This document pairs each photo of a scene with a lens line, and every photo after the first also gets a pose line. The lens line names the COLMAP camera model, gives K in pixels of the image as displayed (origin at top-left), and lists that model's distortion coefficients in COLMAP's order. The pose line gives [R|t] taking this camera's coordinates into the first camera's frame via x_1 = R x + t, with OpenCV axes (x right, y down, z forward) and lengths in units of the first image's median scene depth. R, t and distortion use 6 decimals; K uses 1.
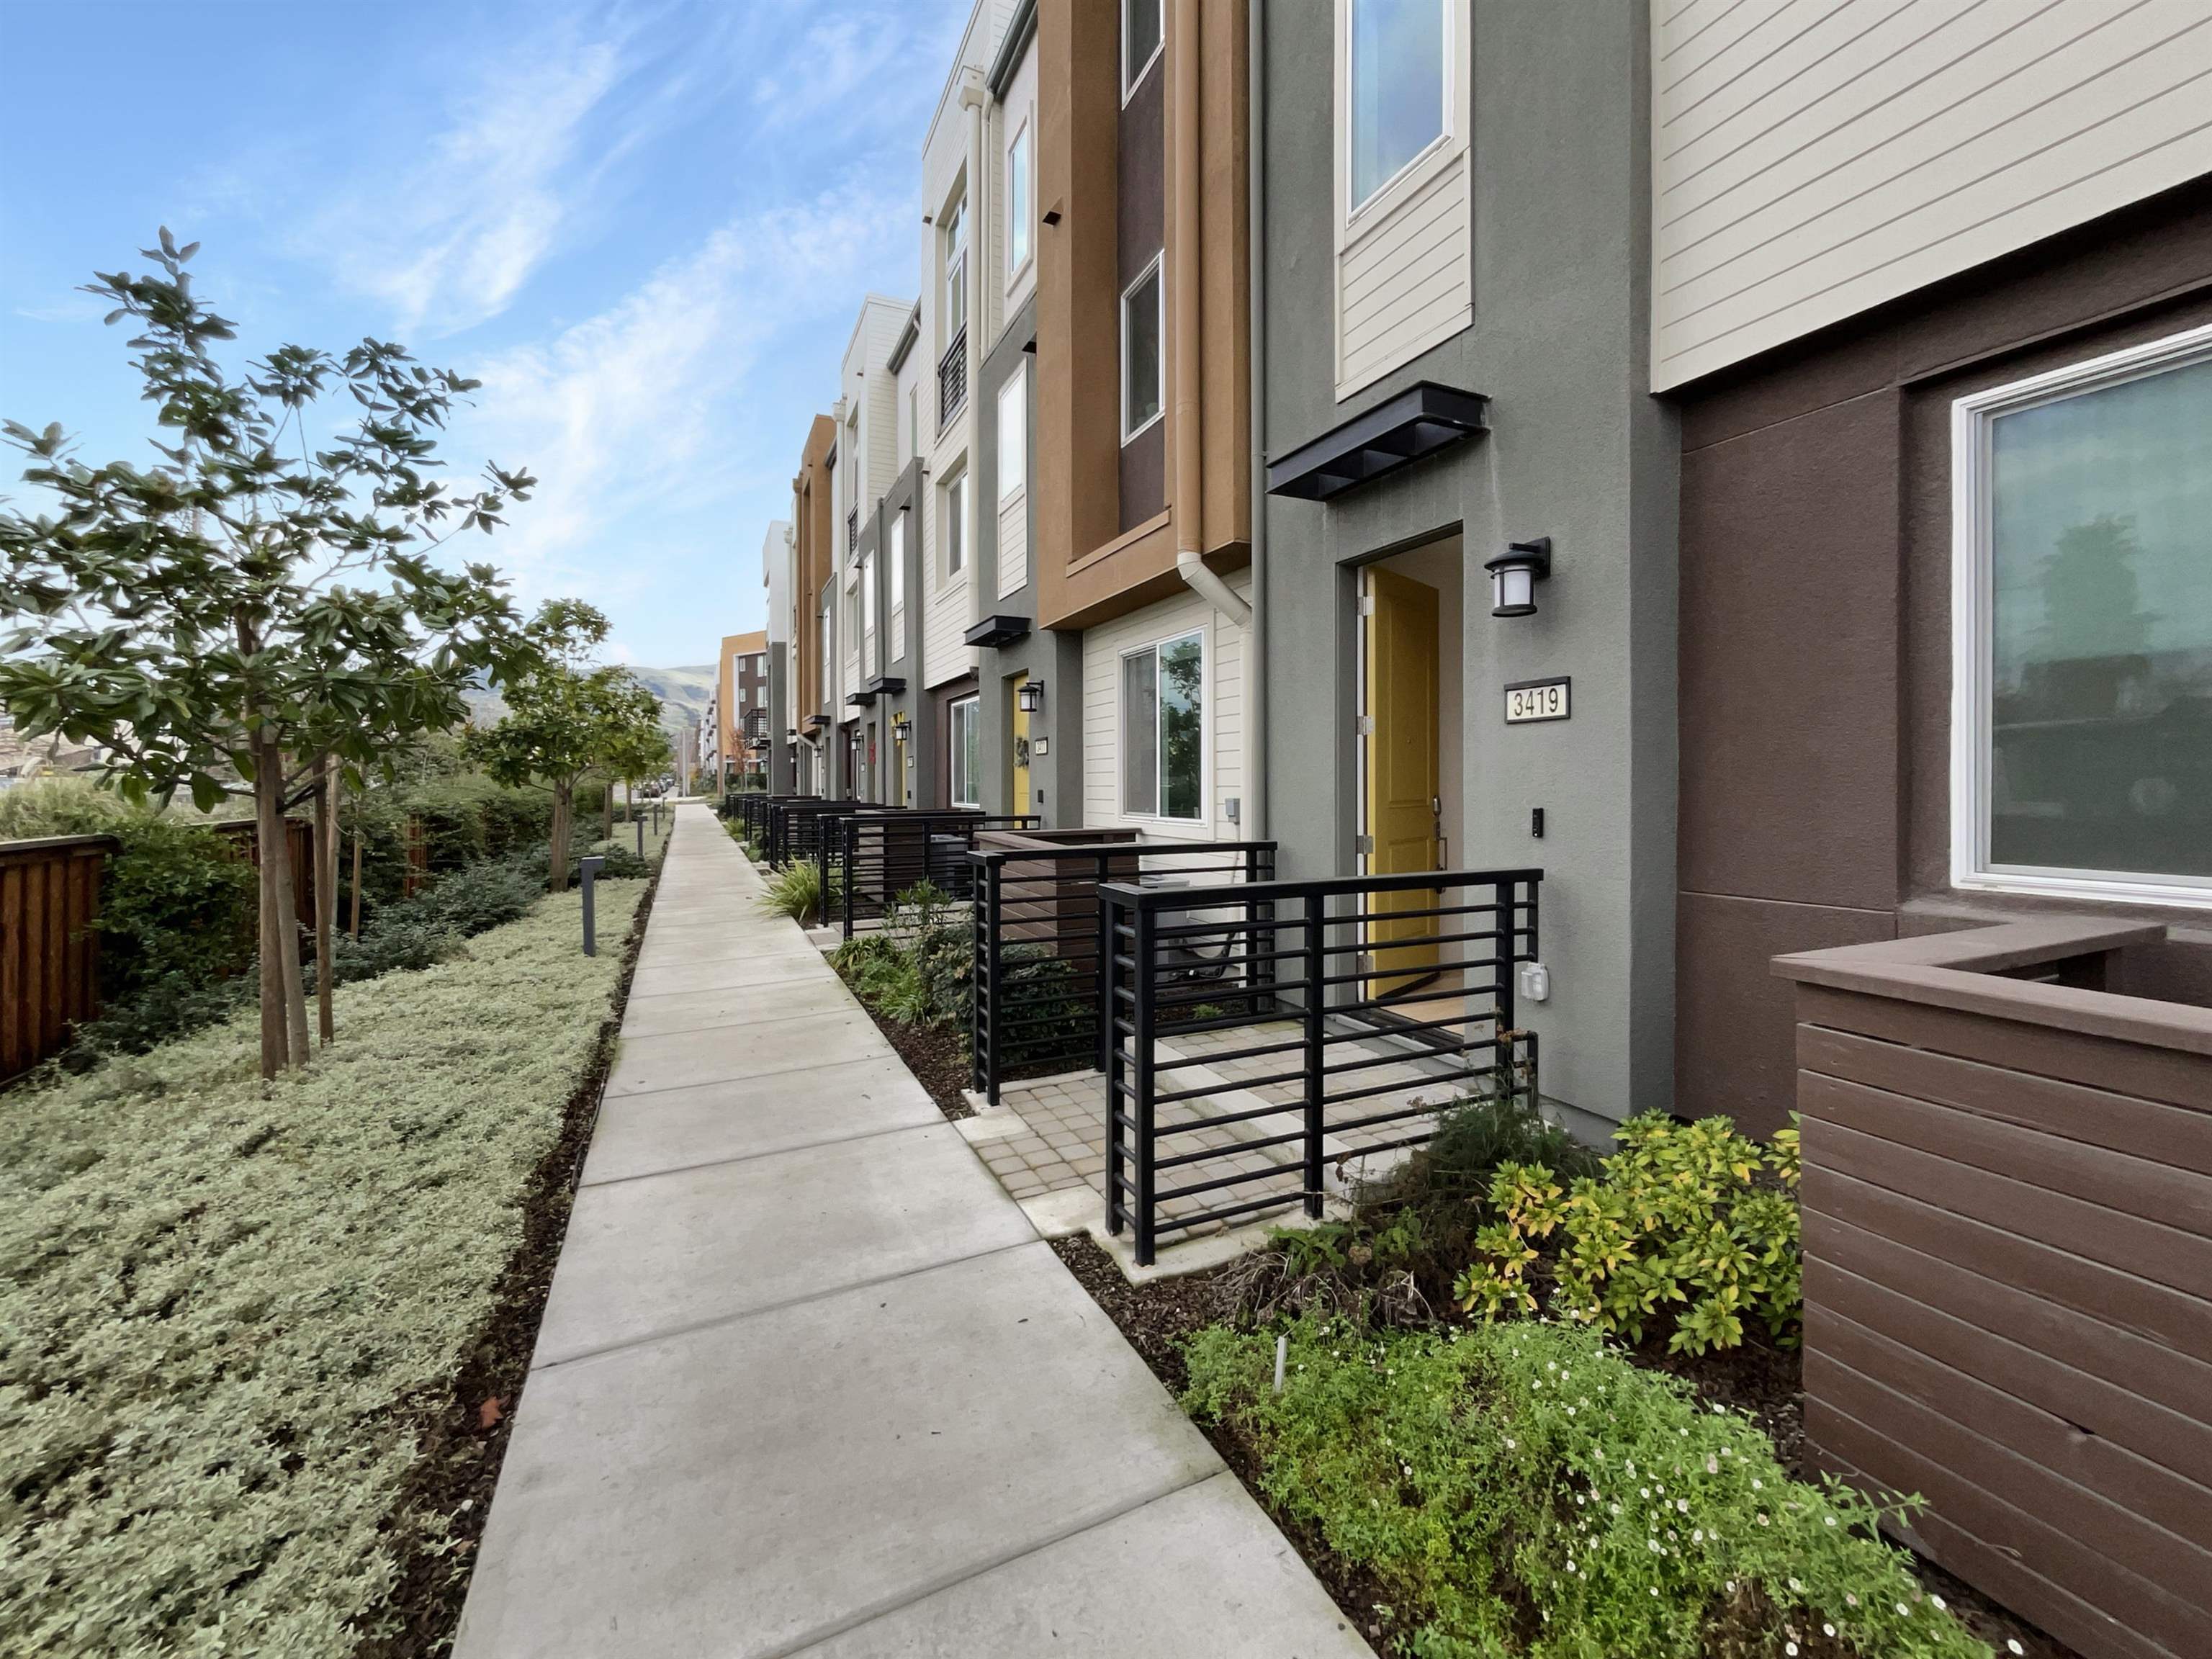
lens RADIAL K [[889.5, 0, 1109.5], [0, 889.5, 782.7], [0, 0, 1]] dist [-0.002752, 0.000361]
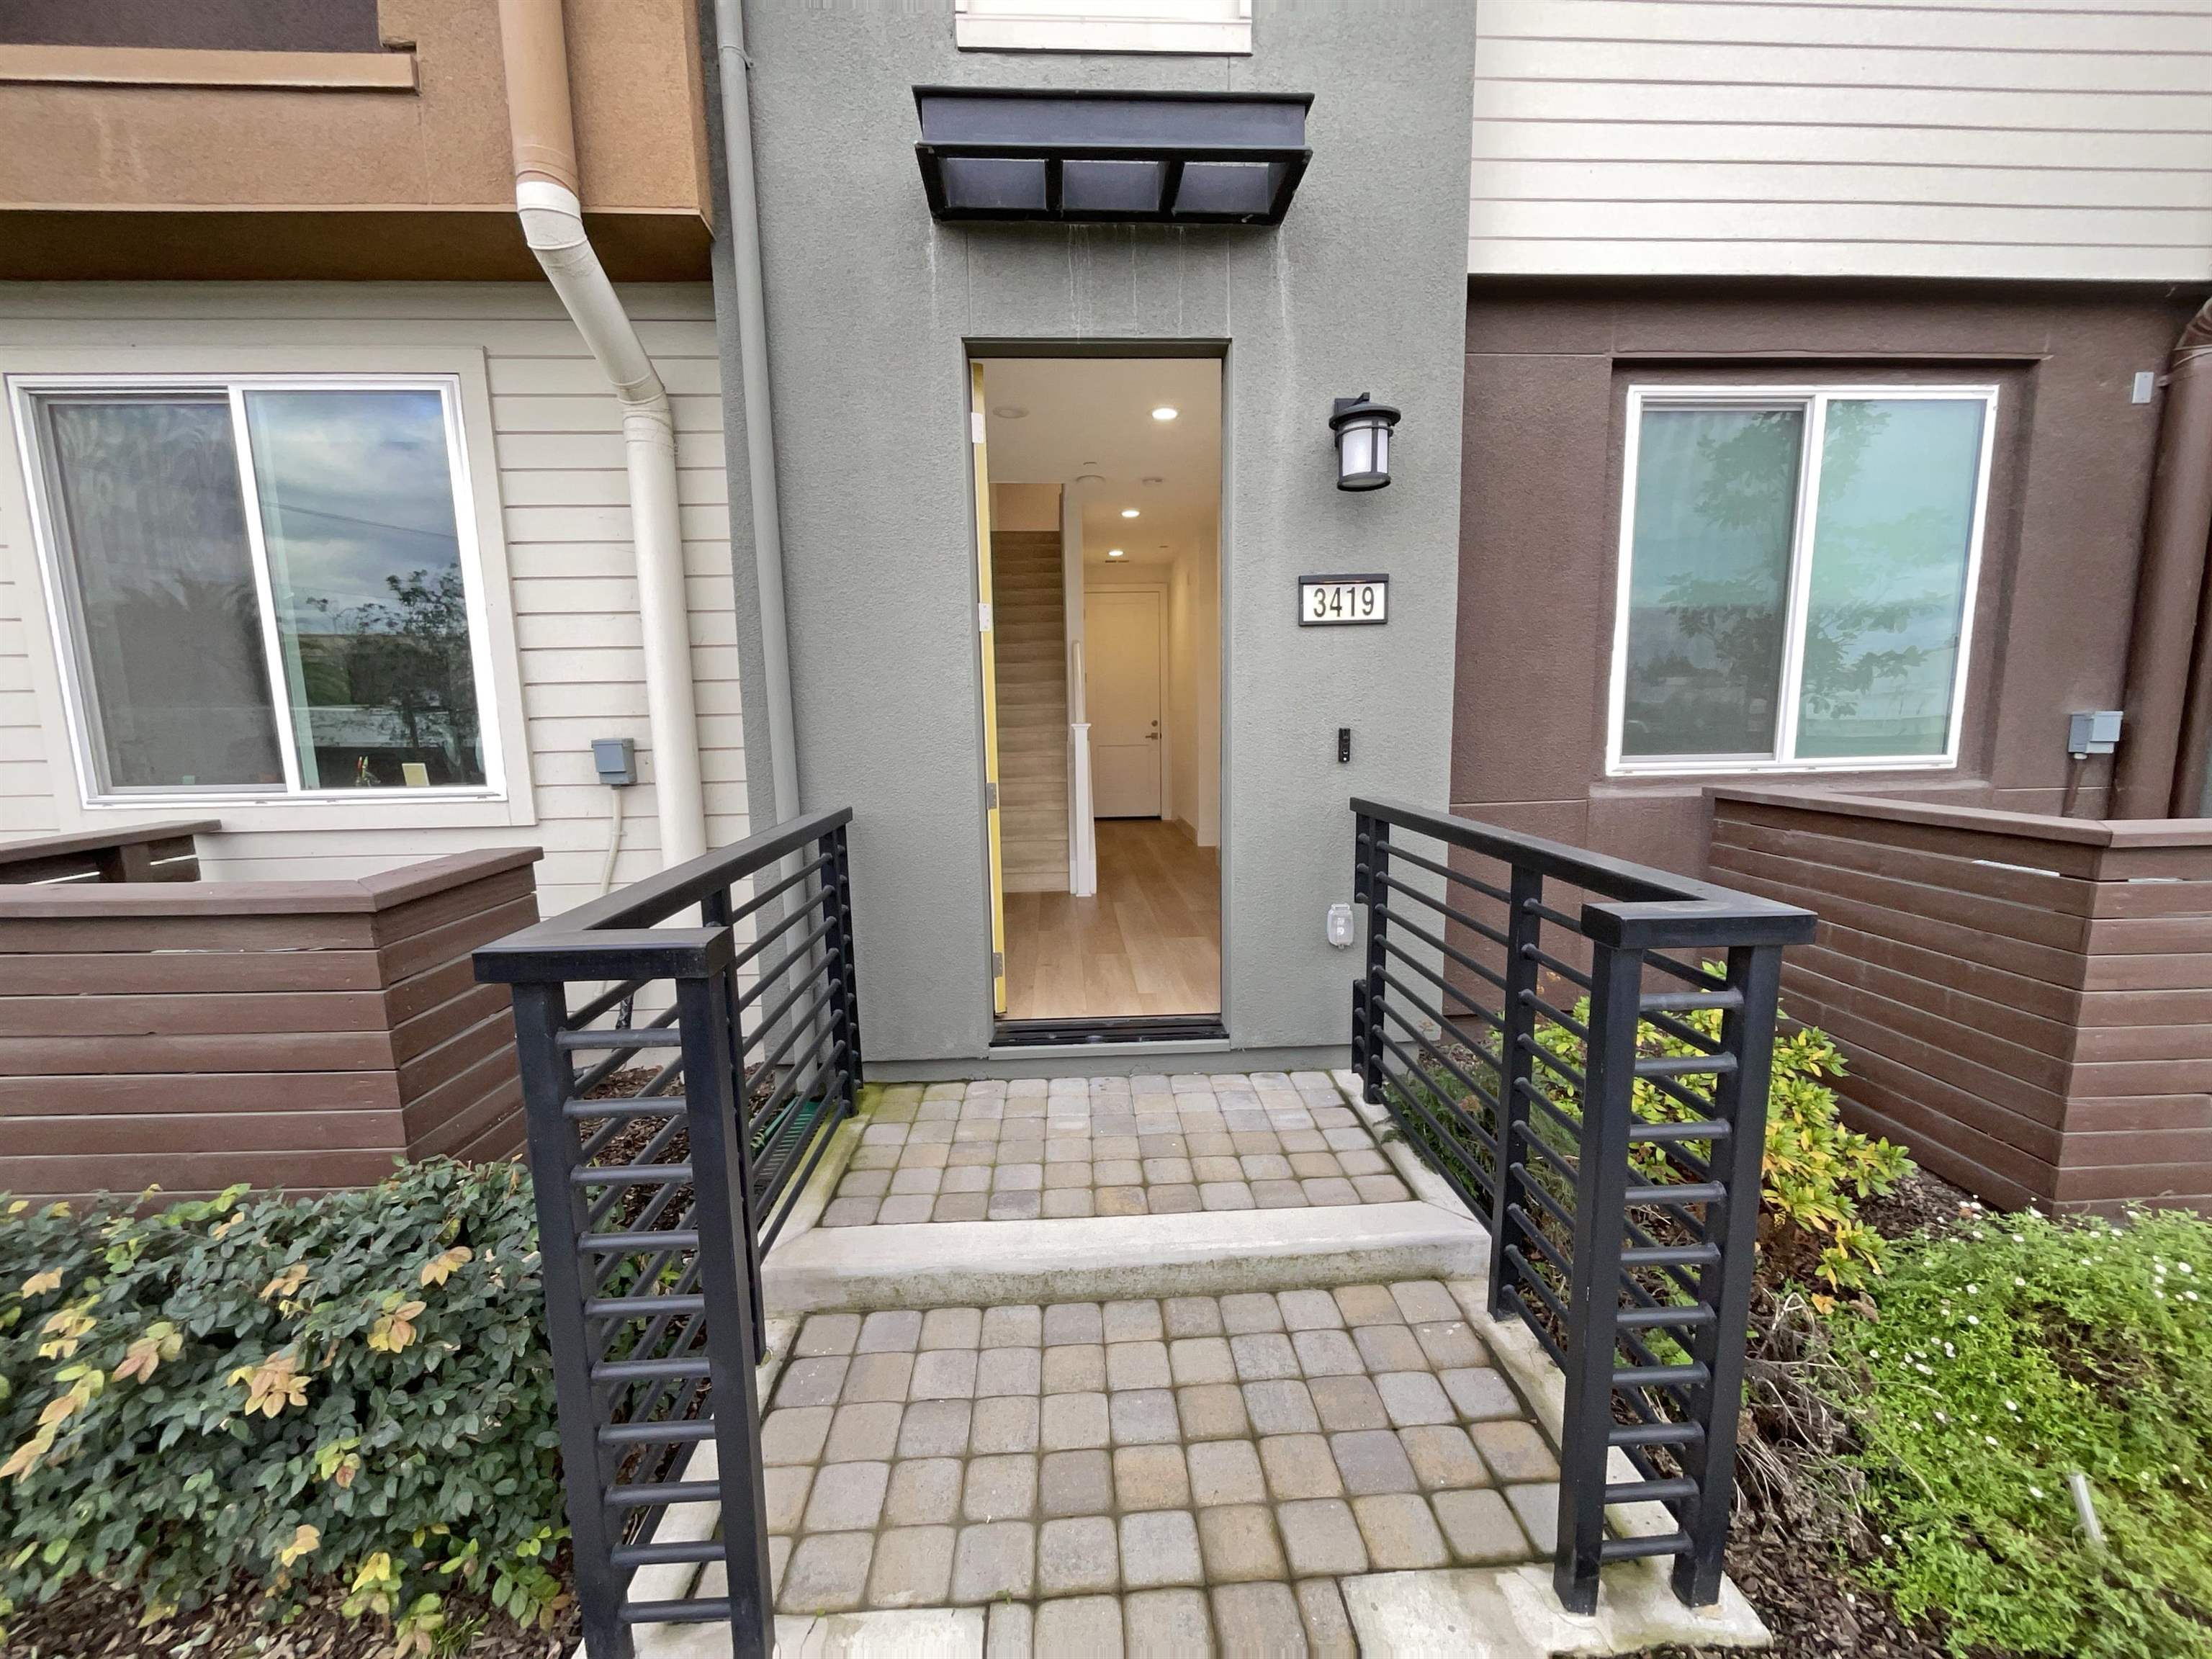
lens RADIAL K [[889.5, 0, 1106.3], [0, 889.5, 834.0], [0, 0, 1]] dist [-0.002752, 0.000361]
pose [[0.376088, -0.129770, 0.917452, -0.404911], [0.015193, 0.990875, 0.133927, 0.011247], [-0.926460, -0.036430, 0.374627, 0.880424]]
